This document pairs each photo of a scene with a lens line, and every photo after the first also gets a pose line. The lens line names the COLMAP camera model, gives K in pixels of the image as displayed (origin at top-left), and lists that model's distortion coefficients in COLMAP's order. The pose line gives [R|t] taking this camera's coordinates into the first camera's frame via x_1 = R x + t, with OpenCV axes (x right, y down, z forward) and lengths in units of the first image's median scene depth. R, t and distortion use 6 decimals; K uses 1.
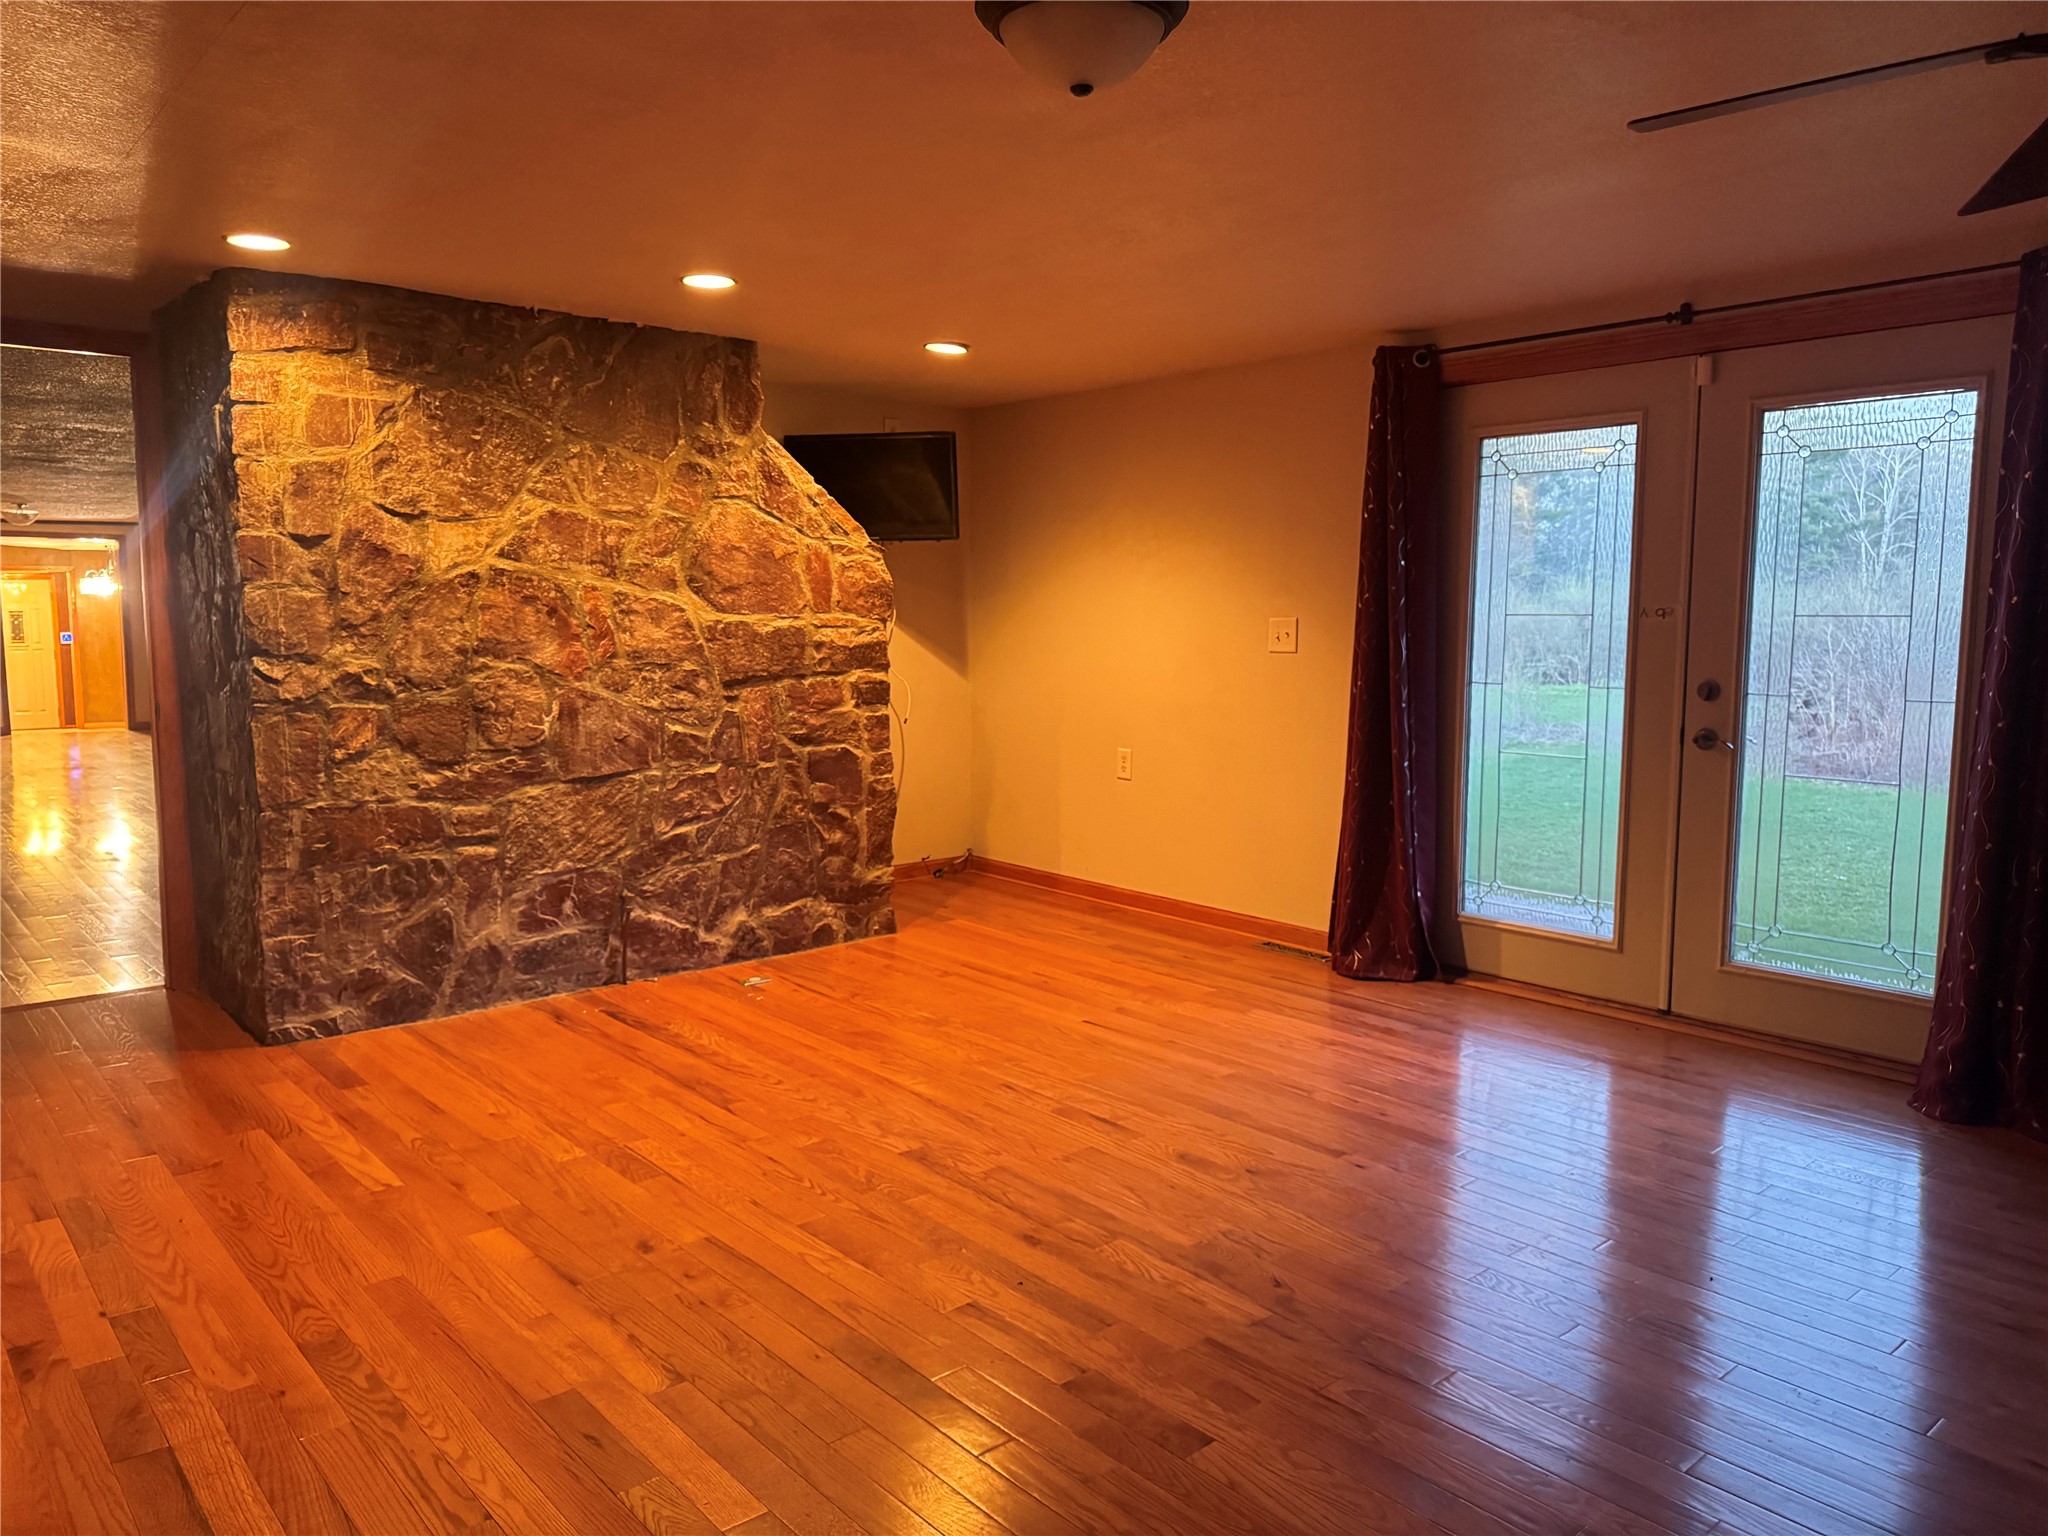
lens RADIAL K [[1441.7, 0, 1032.3], [0, 1441.7, 770.3], [0, 0, 1]] dist [0.050214, -0.059843]
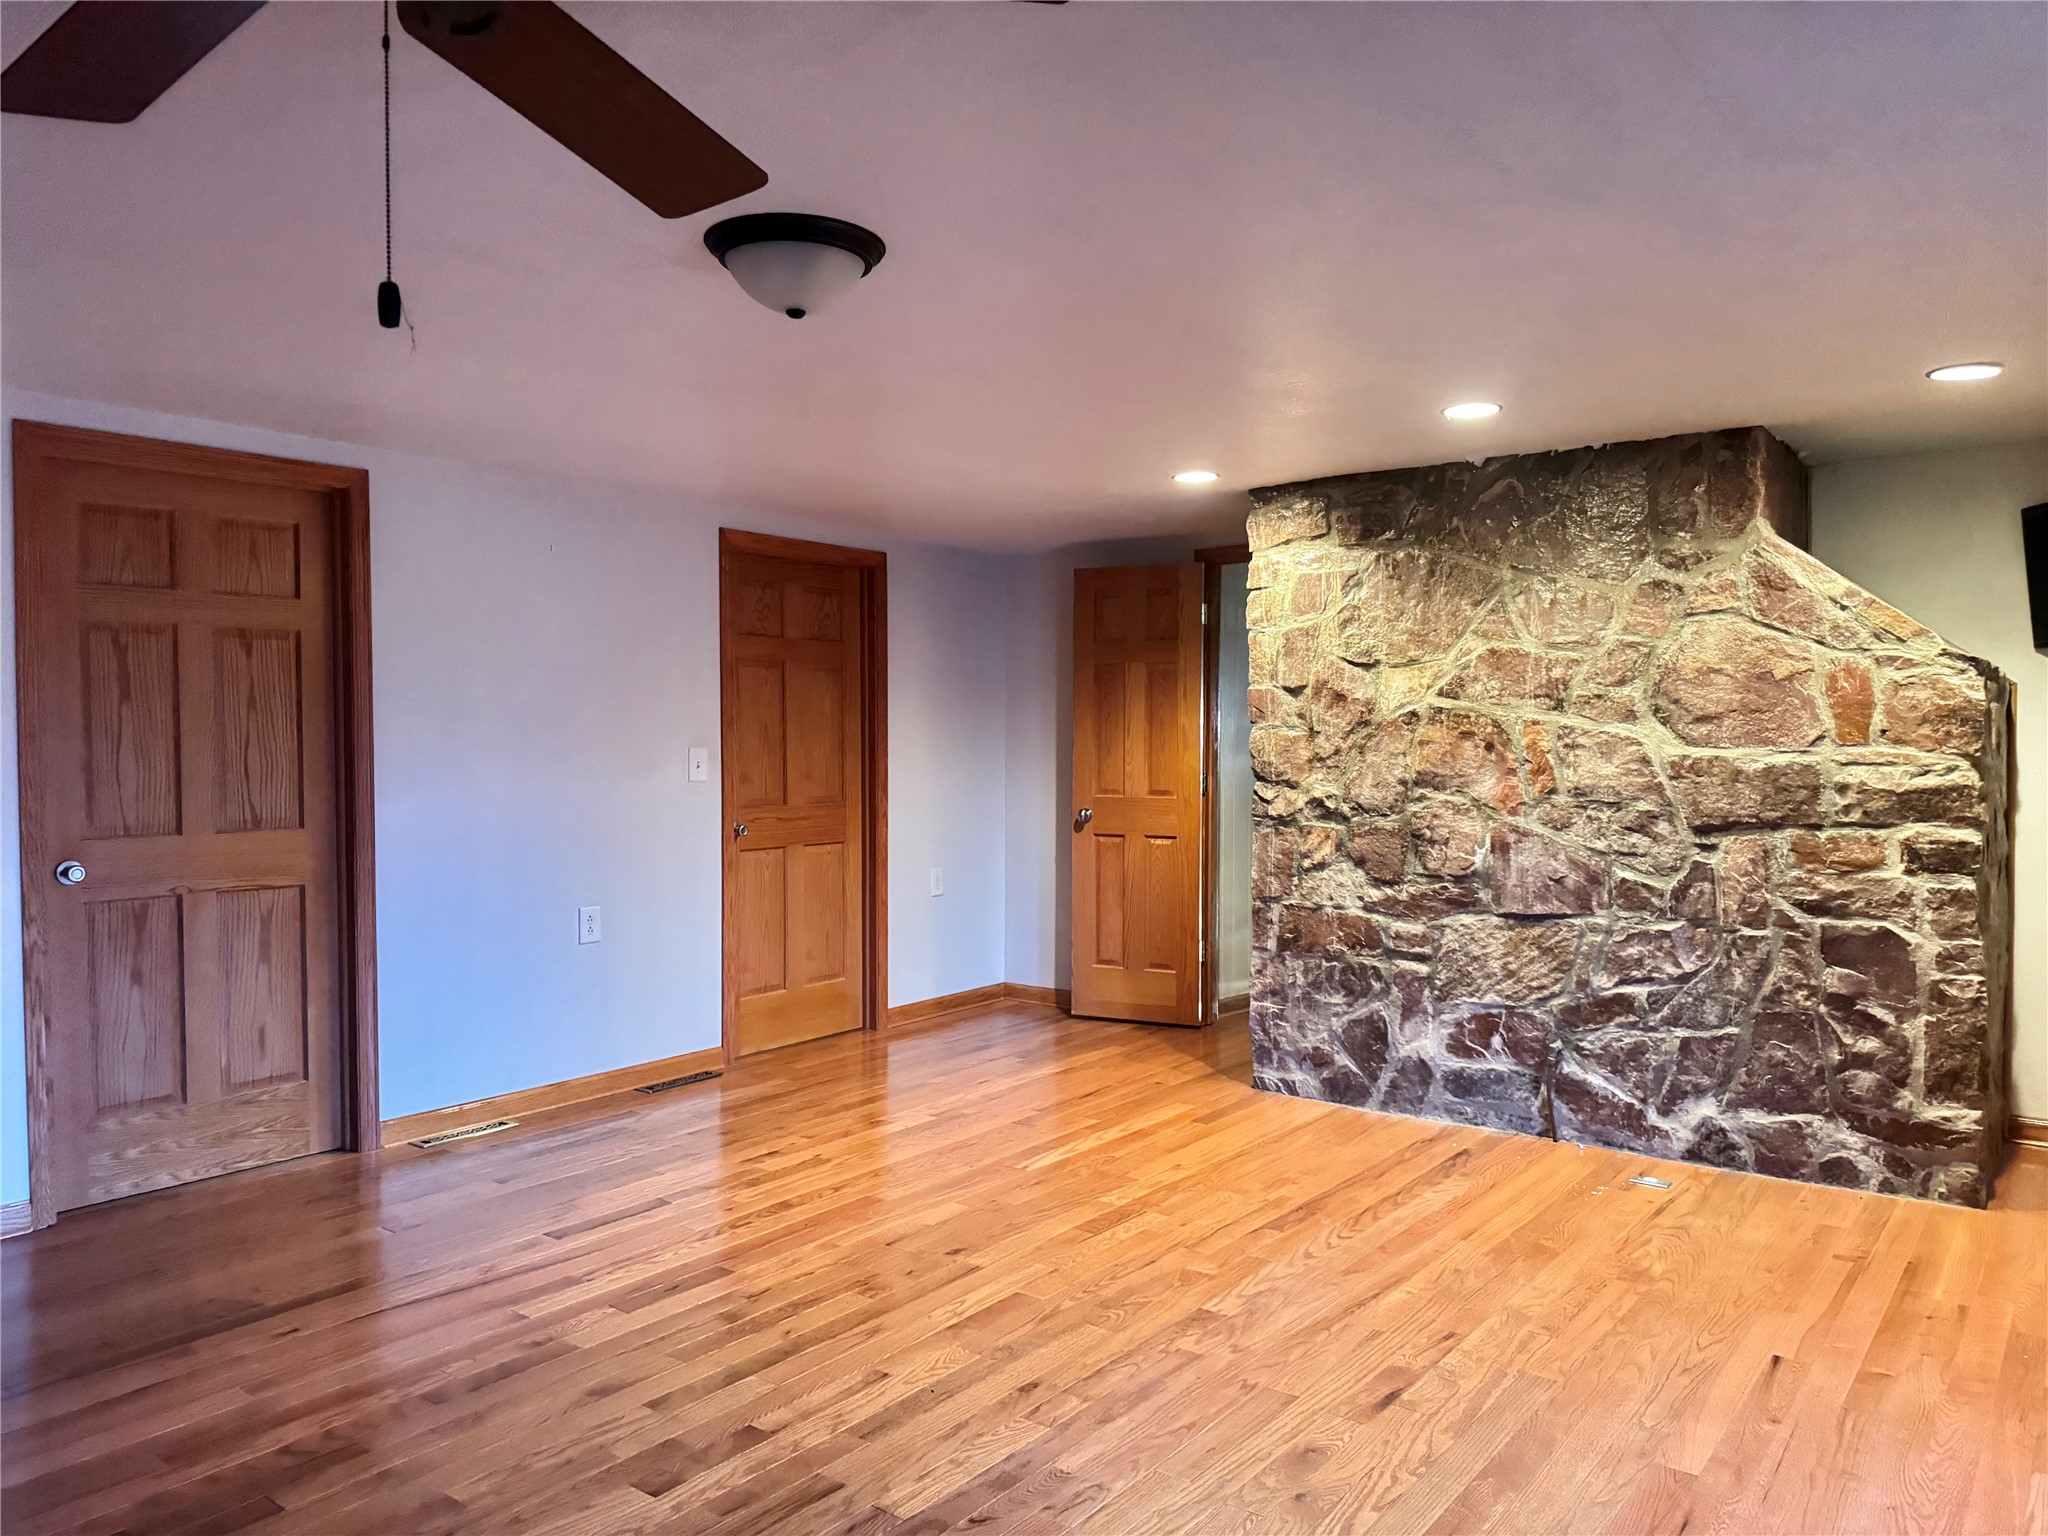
lens RADIAL K [[1441.7, 0, 1023.2], [0, 1441.7, 763.8], [0, 0, 1]] dist [0.050214, -0.059843]
pose [[0.185836, 0.012123, -0.982506, 0.631529], [-0.105028, 0.994440, -0.007596, -0.056821], [0.976951, 0.104603, 0.186076, 0.508282]]
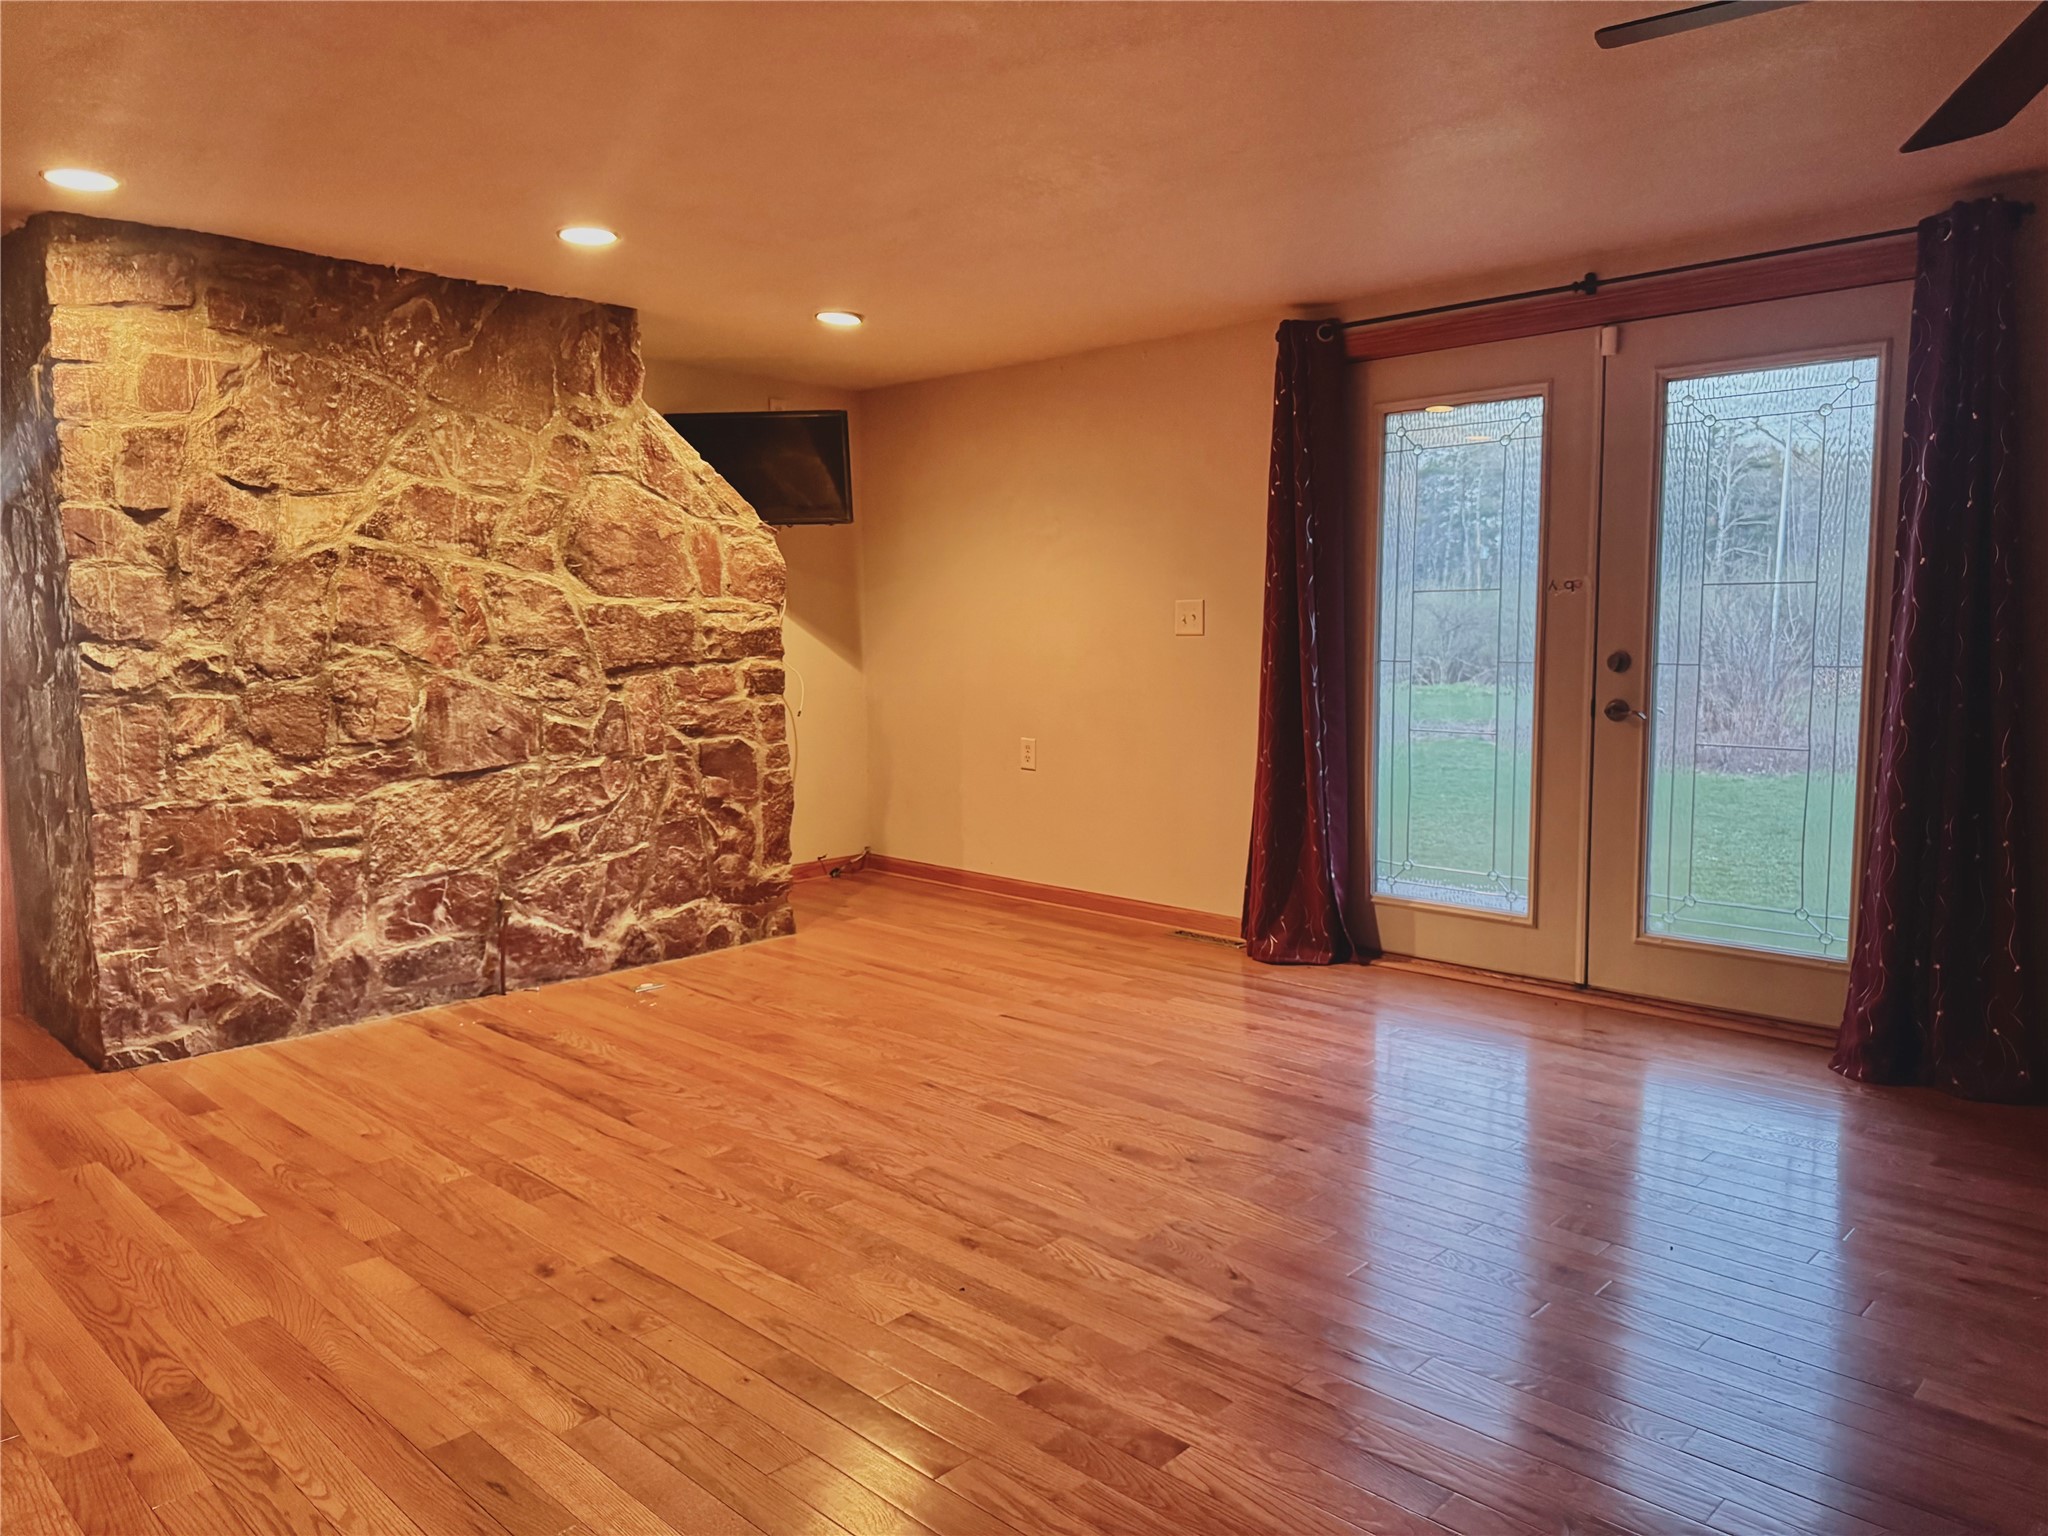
lens RADIAL K [[1441.7, 0, 1031.5], [0, 1441.7, 767.3], [0, 0, 1]] dist [0.050214, -0.059843]
pose [[0.996134, -0.019502, 0.085656, -0.023069], [0.020266, 0.999762, -0.008062, 0.017525], [-0.085479, 0.009766, 0.996292, 0.042291]]
